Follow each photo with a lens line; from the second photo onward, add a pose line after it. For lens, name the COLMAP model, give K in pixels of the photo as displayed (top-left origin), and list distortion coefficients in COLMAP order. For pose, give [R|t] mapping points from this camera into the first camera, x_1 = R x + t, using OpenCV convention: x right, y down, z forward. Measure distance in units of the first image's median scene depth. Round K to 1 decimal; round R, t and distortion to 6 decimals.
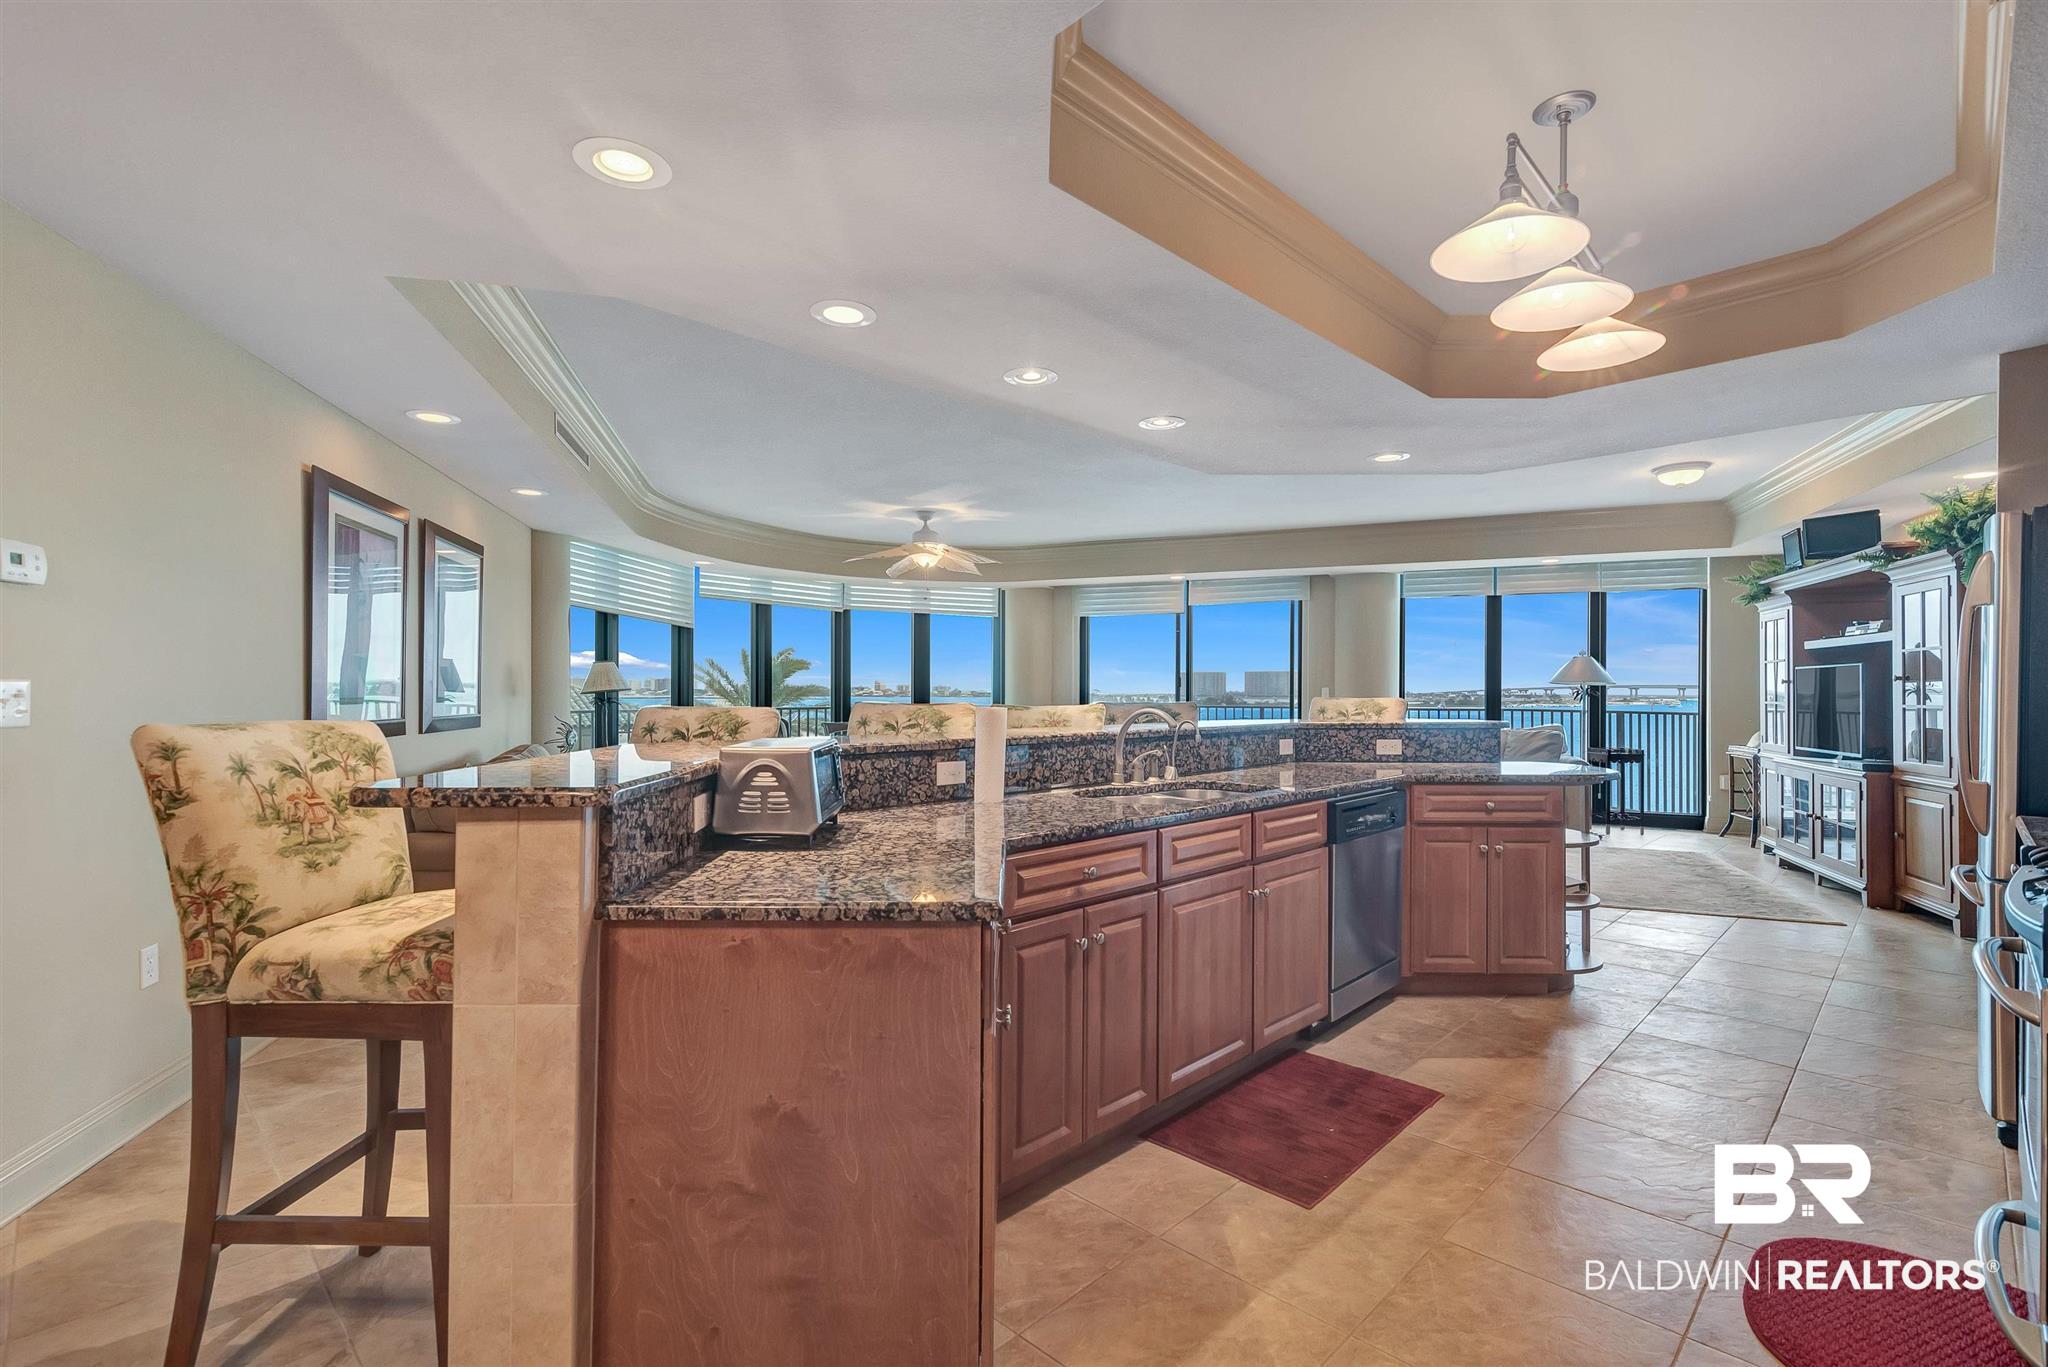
lens RADIAL K [[927.2, 0, 1010.3], [0, 927.2, 694.5], [0, 0, 1]] dist [0.005085, -0.000271]
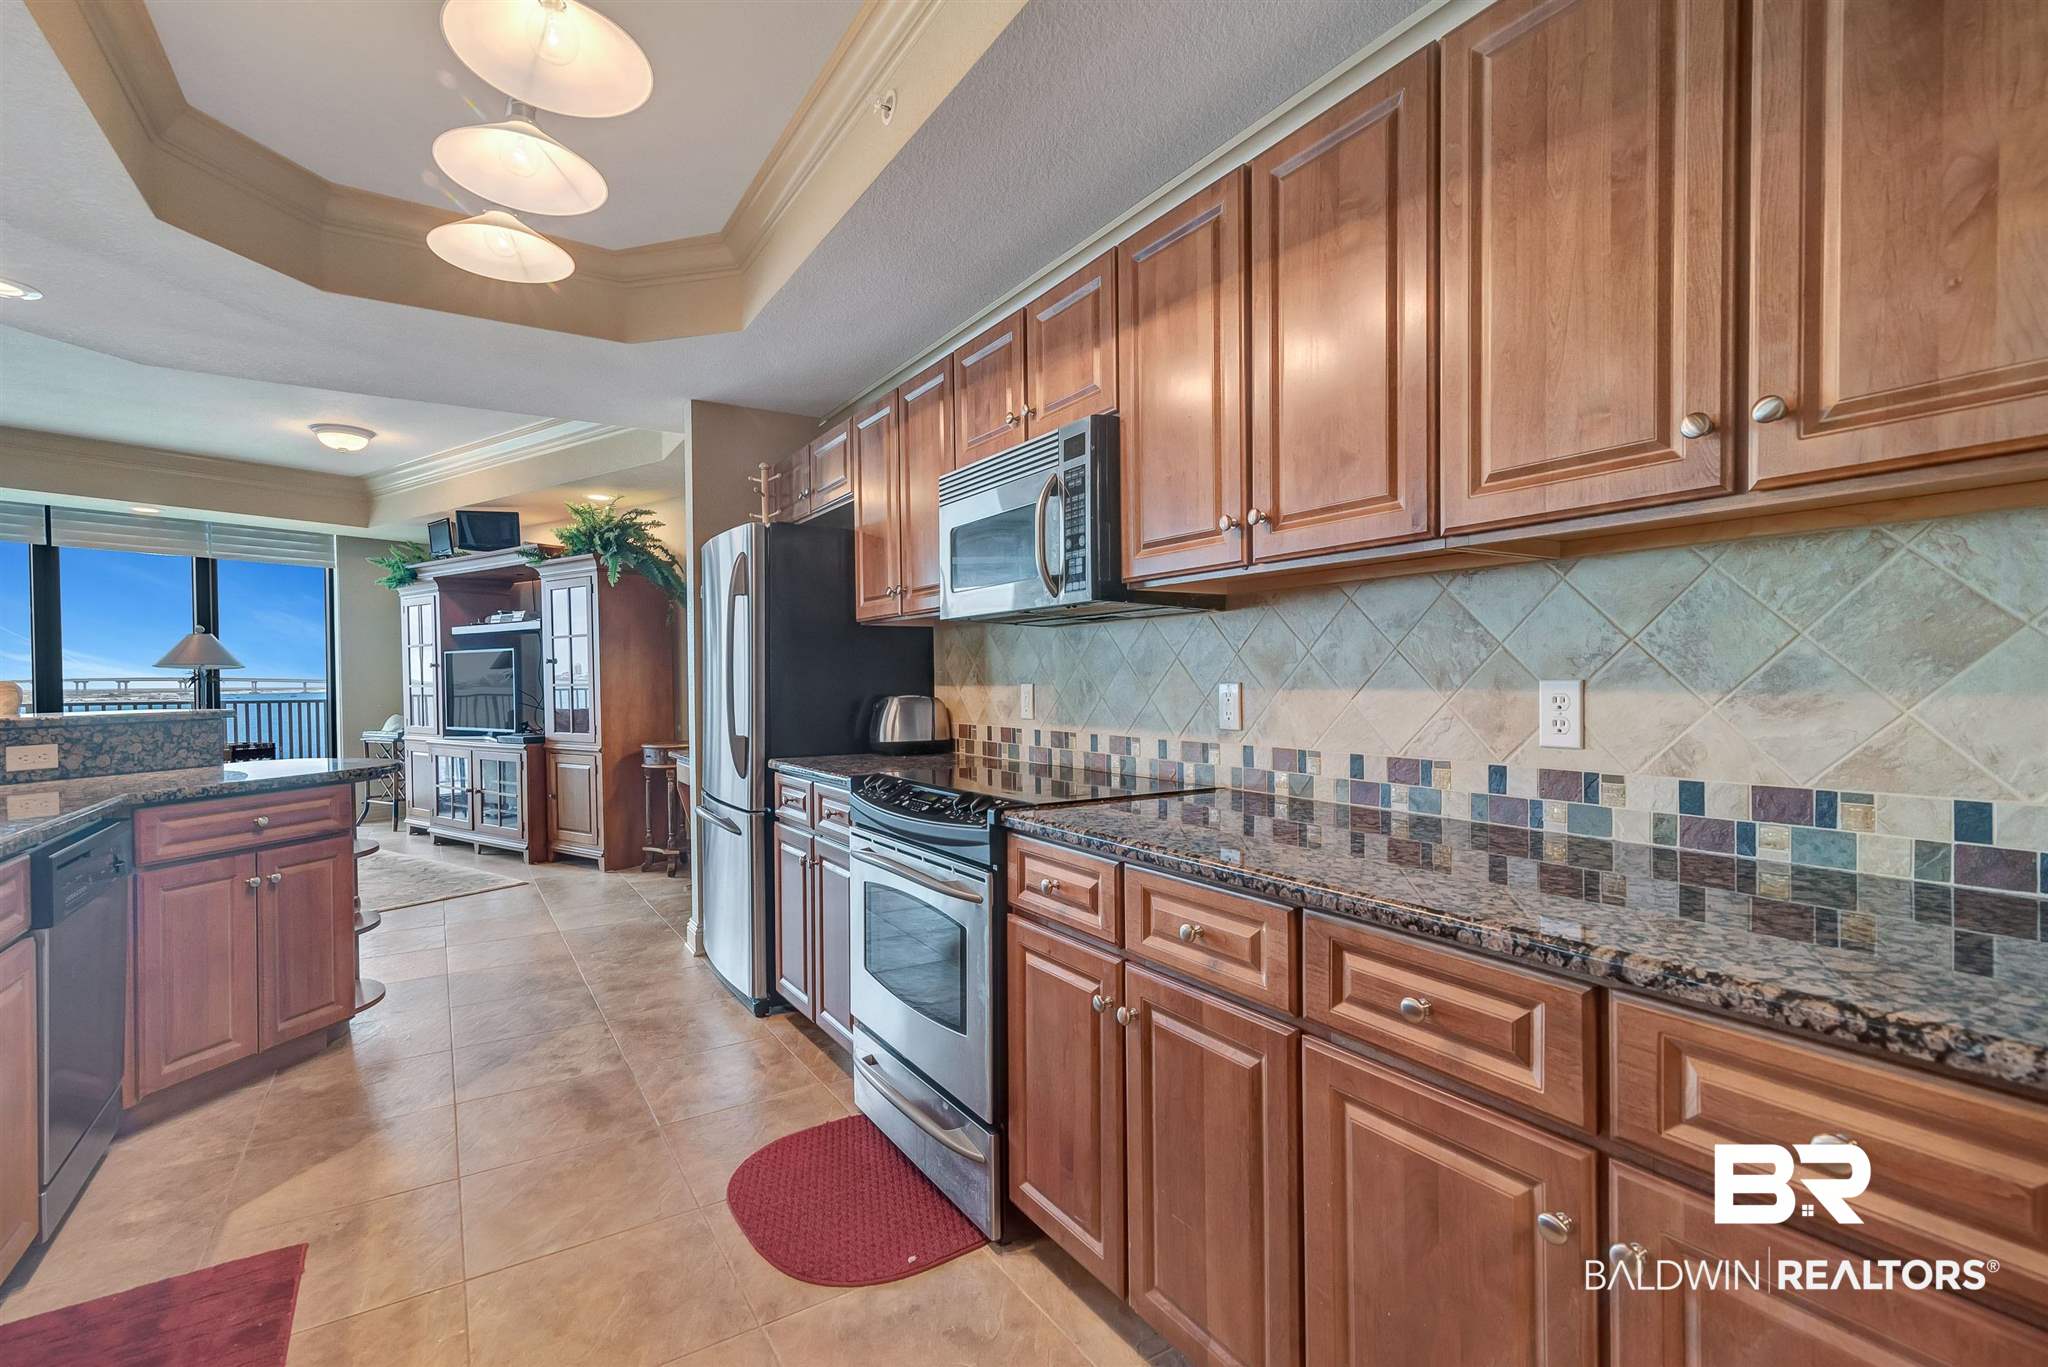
lens RADIAL K [[927.2, 0, 1010.3], [0, 927.2, 694.5], [0, 0, 1]] dist [0.005085, -0.000271]
pose [[0.216052, -0.021837, 0.976138, -0.048553], [0.013690, 0.999719, 0.019334, 0.009585], [-0.976286, 0.009186, 0.216290, 0.190490]]
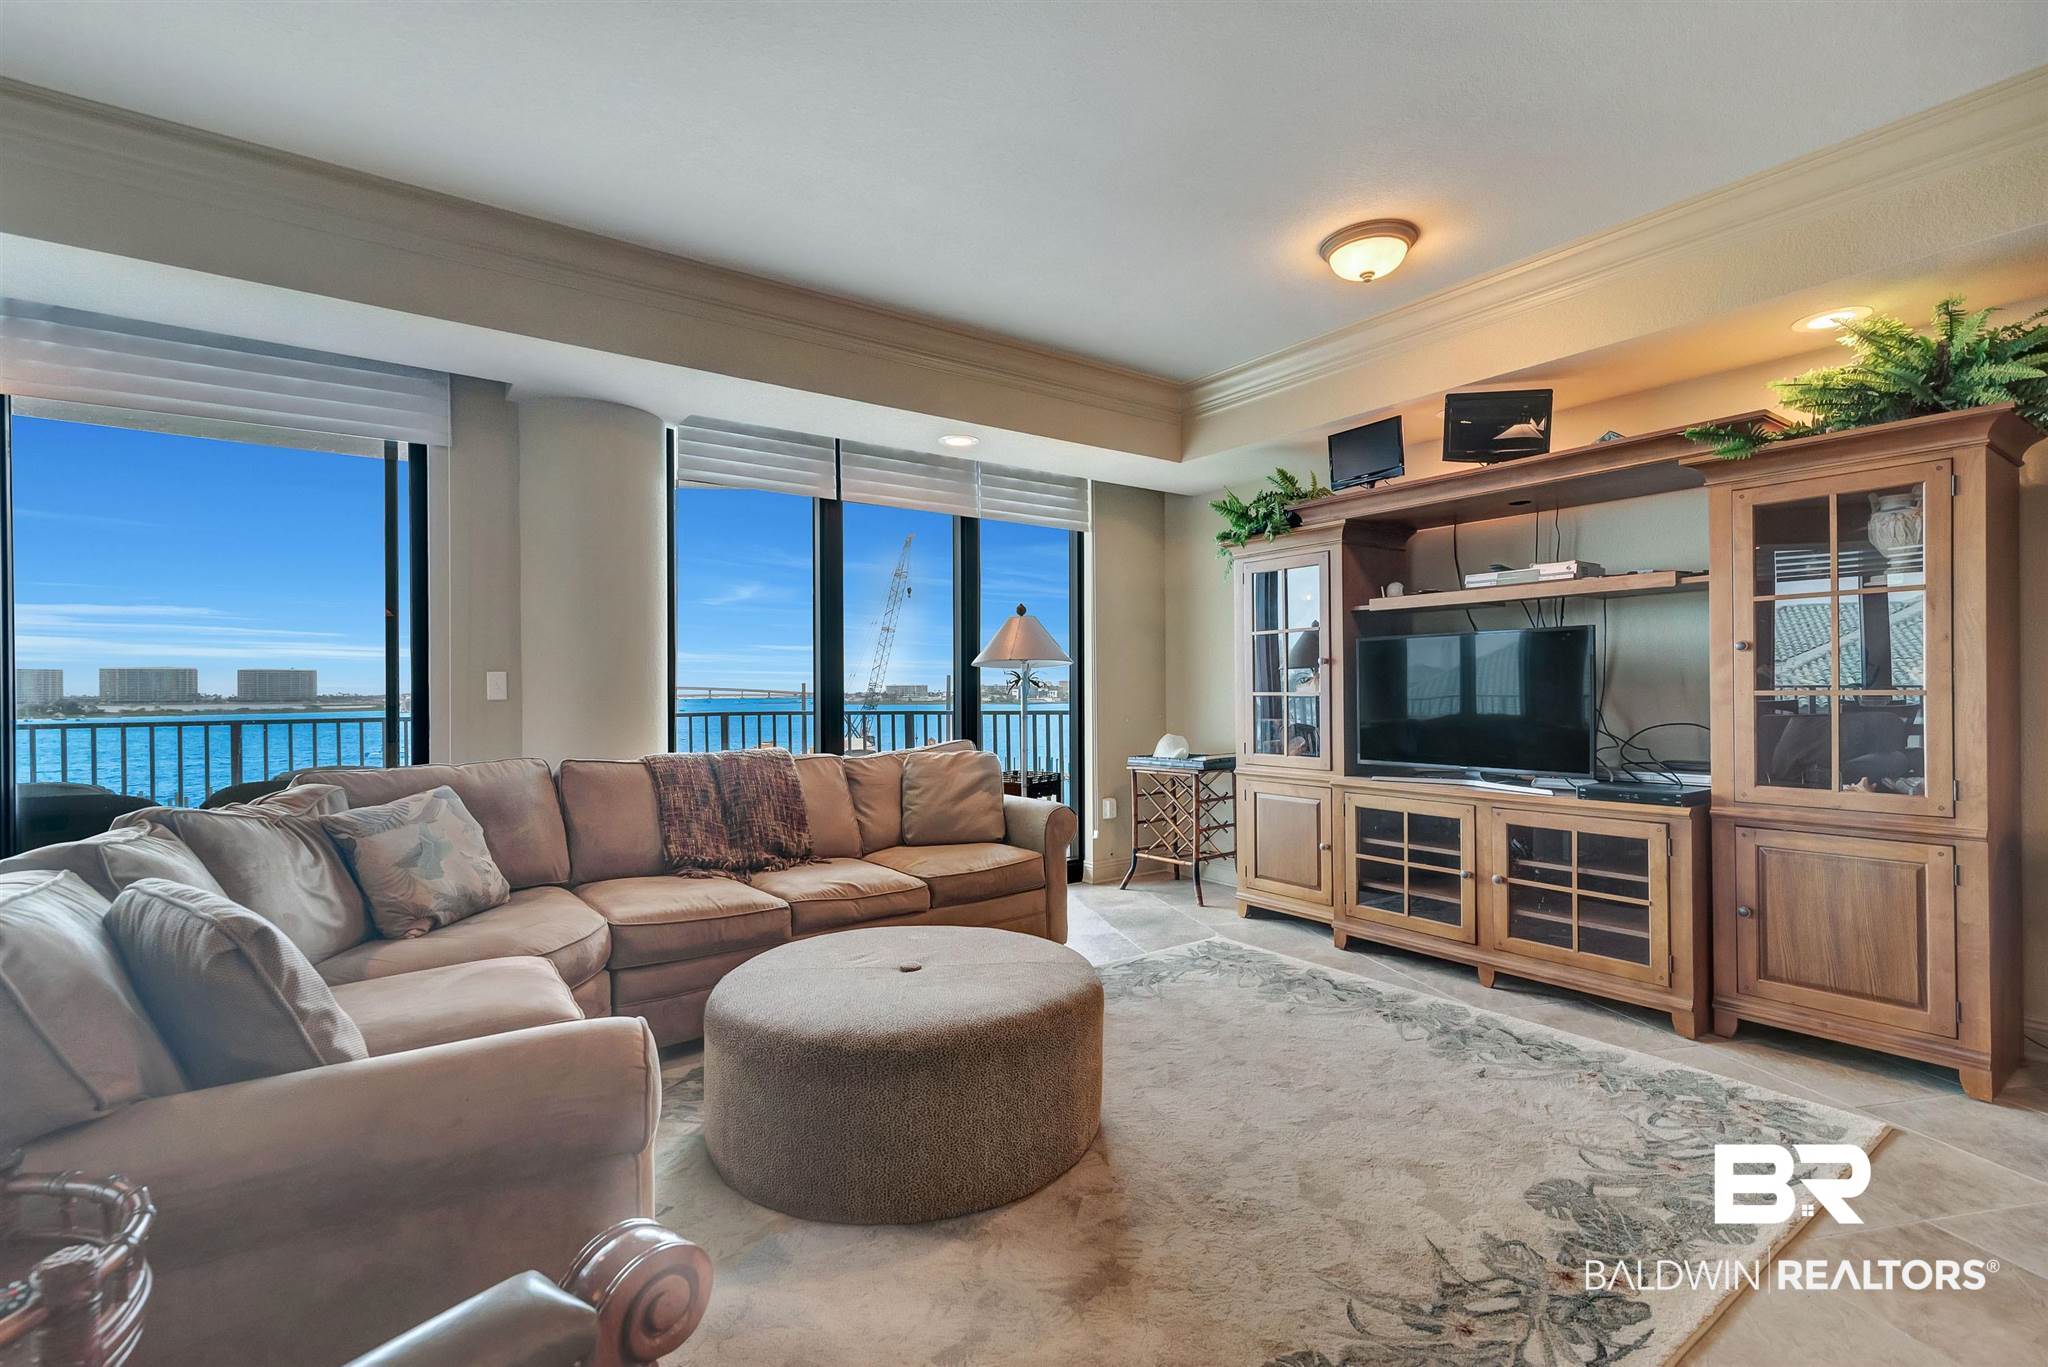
lens RADIAL K [[924.5, 0, 1001.8], [0, 924.5, 684.4], [0, 0, 1]] dist [0.001349, 0.000004]
pose [[0.522781, -0.035007, 0.851748, 0.217882], [0.039188, 0.999087, 0.017009, -0.020102], [-0.851566, 0.024487, 0.523675, 1.087271]]
